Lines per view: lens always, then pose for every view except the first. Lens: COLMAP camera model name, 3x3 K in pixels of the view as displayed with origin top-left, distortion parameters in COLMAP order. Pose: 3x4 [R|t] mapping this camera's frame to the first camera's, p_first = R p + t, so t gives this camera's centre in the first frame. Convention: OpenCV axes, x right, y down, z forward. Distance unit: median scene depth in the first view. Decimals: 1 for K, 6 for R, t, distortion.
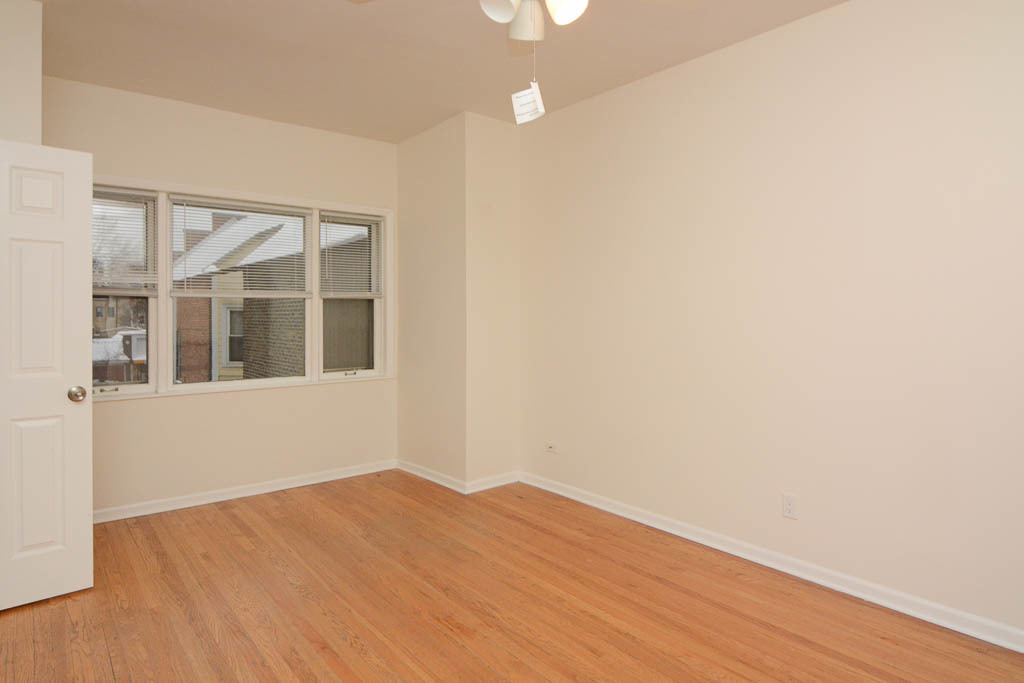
lens RADIAL K [[585.6, 0, 518.2], [0, 585.6, 336.1], [0, 0, 1]] dist [0.014869, -0.020413]
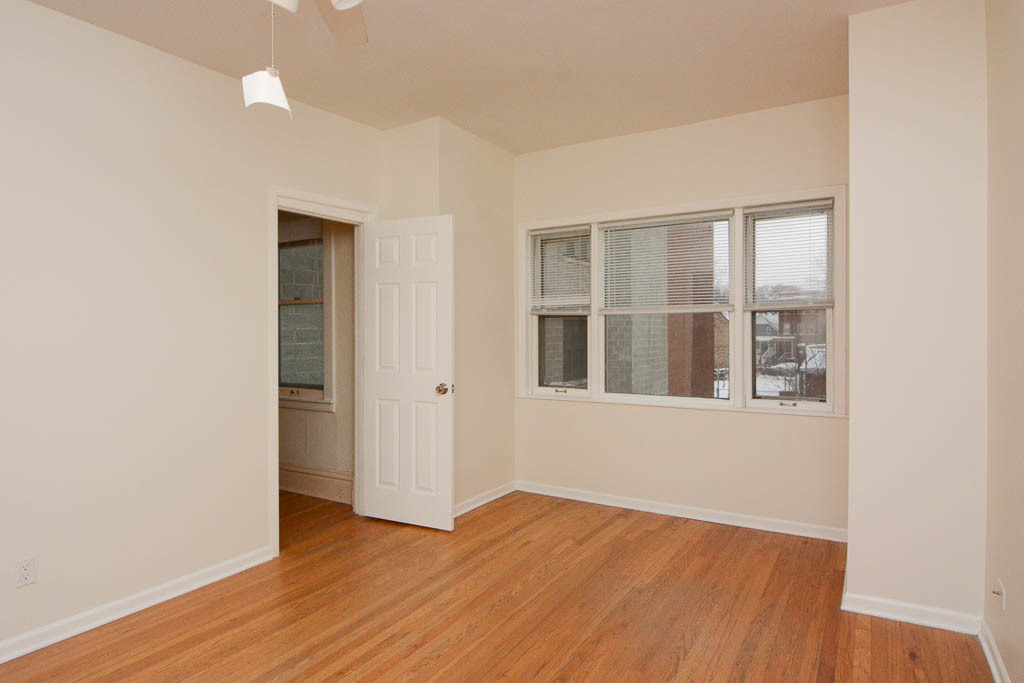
lens RADIAL K [[585.6, 0, 518.2], [0, 585.6, 336.1], [0, 0, 1]] dist [0.014869, -0.020413]
pose [[0.335280, 0.002340, -0.942115, 0.484510], [-0.034423, 0.999360, -0.009768, -0.010467], [0.941489, 0.035705, 0.335146, 0.548187]]
